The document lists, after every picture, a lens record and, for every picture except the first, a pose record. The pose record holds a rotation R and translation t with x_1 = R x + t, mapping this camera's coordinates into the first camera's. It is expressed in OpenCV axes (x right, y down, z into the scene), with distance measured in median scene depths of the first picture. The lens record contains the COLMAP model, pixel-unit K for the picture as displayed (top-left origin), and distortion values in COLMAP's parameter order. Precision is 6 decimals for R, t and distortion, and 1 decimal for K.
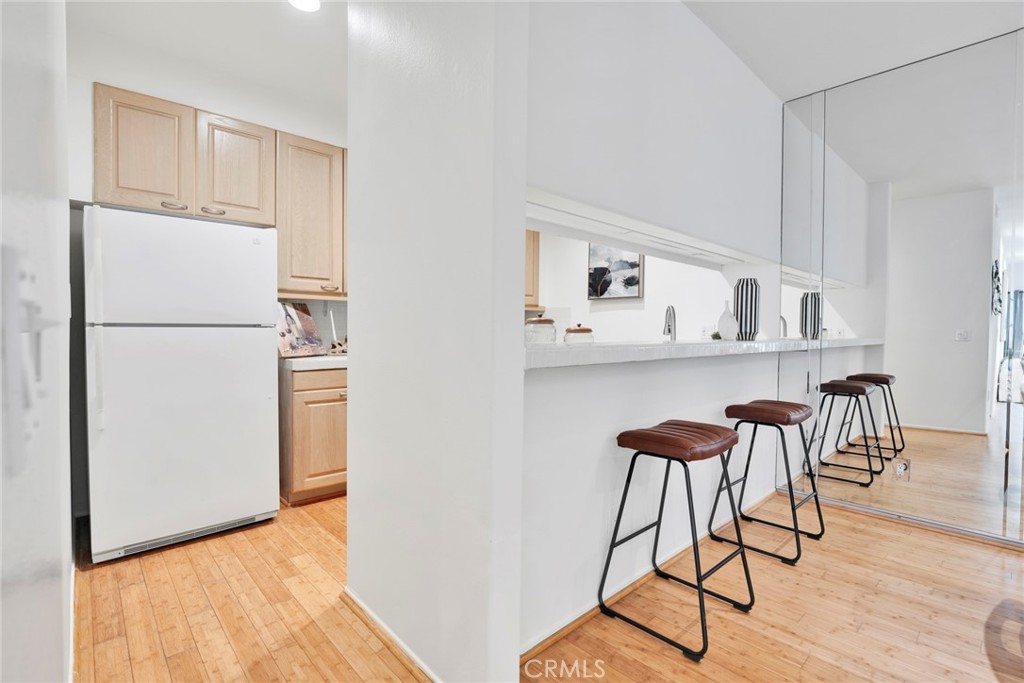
lens RADIAL K [[432.7, 0, 512.0], [0, 432.7, 341.5], [0, 0, 1]] dist [-0.000441, -0.000217]
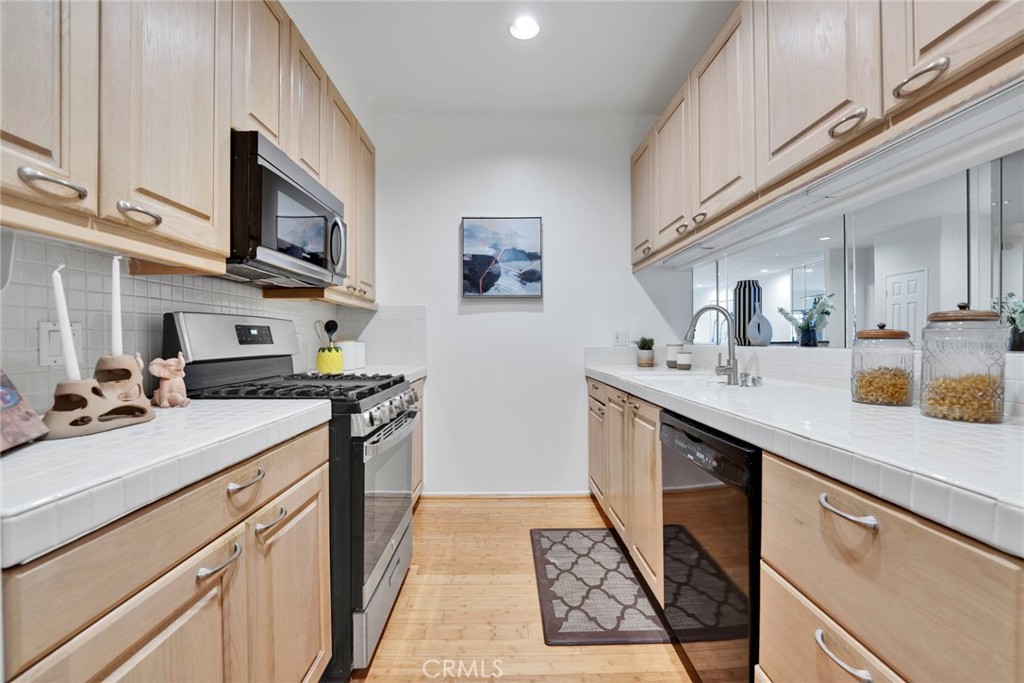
lens RADIAL K [[432.7, 0, 512.0], [0, 432.7, 341.5], [0, 0, 1]] dist [-0.000441, -0.000217]
pose [[0.696445, -0.012978, 0.717492, -0.312111], [0.028457, 0.999549, -0.009541, -0.012089], [-0.717045, 0.027062, 0.696501, 0.457525]]
